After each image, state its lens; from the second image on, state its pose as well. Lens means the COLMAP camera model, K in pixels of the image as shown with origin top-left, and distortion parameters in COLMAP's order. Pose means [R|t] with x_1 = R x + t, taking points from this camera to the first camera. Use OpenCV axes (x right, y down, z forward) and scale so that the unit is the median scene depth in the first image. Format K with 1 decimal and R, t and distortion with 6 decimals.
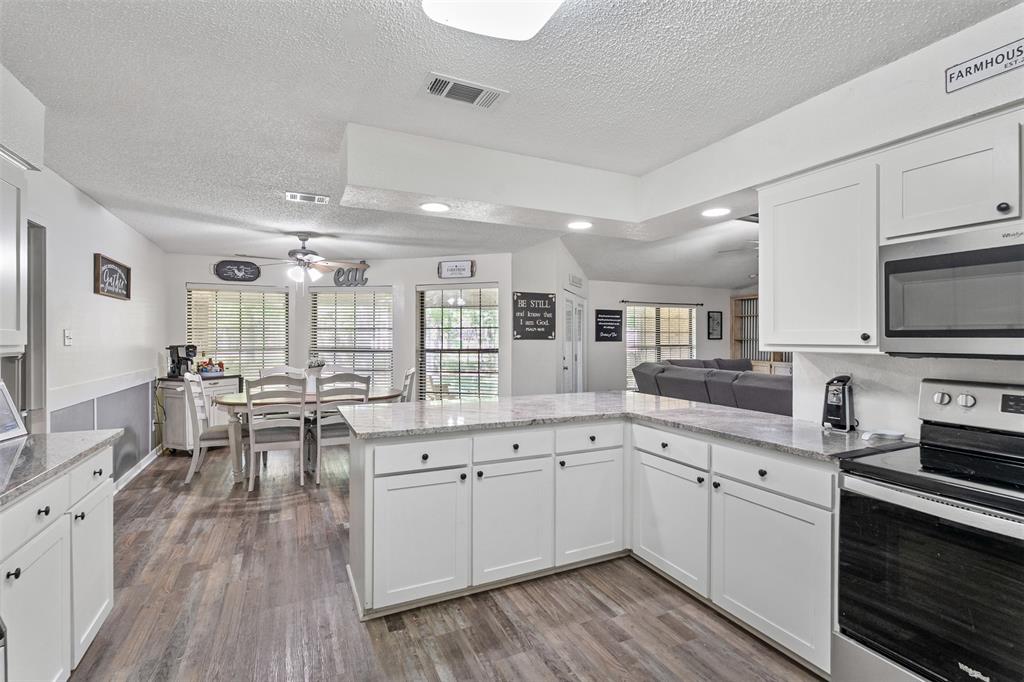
lens RADIAL K [[474.6, 0, 508.0], [0, 474.6, 338.6], [0, 0, 1]] dist [-0.001093, -0.000366]
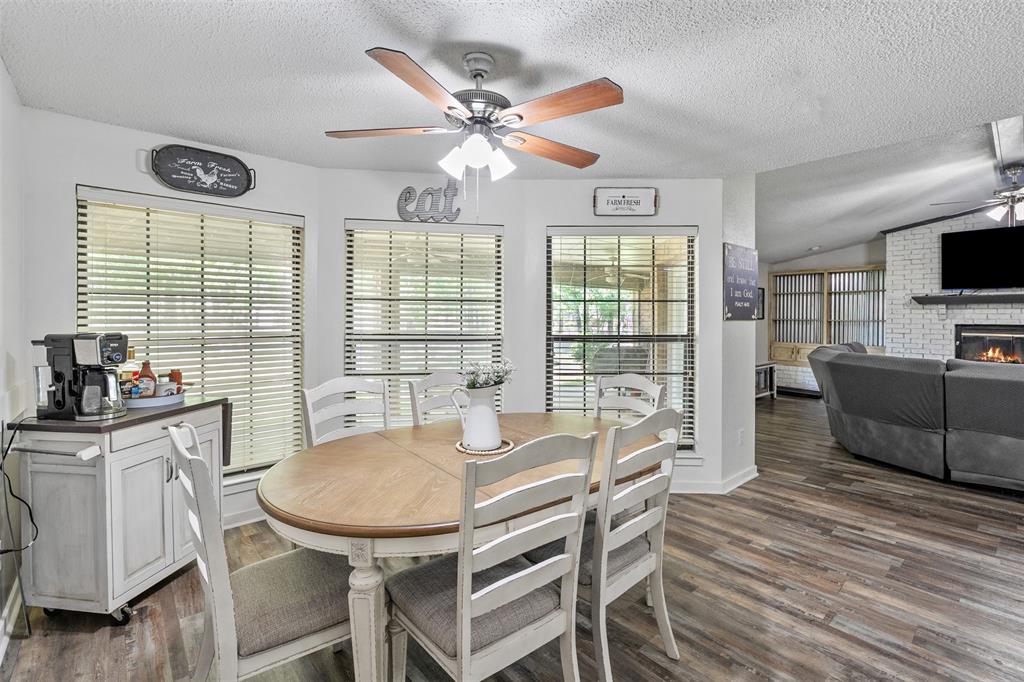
lens RADIAL K [[460.2, 0, 510.0], [0, 460.2, 316.3], [0, 0, 1]] dist [-0.004660, -0.000852]
pose [[0.960666, 0.004567, 0.277669, -0.422526], [-0.004564, 0.999989, -0.000657, -0.001498], [-0.277669, -0.000637, 0.960677, 0.503295]]
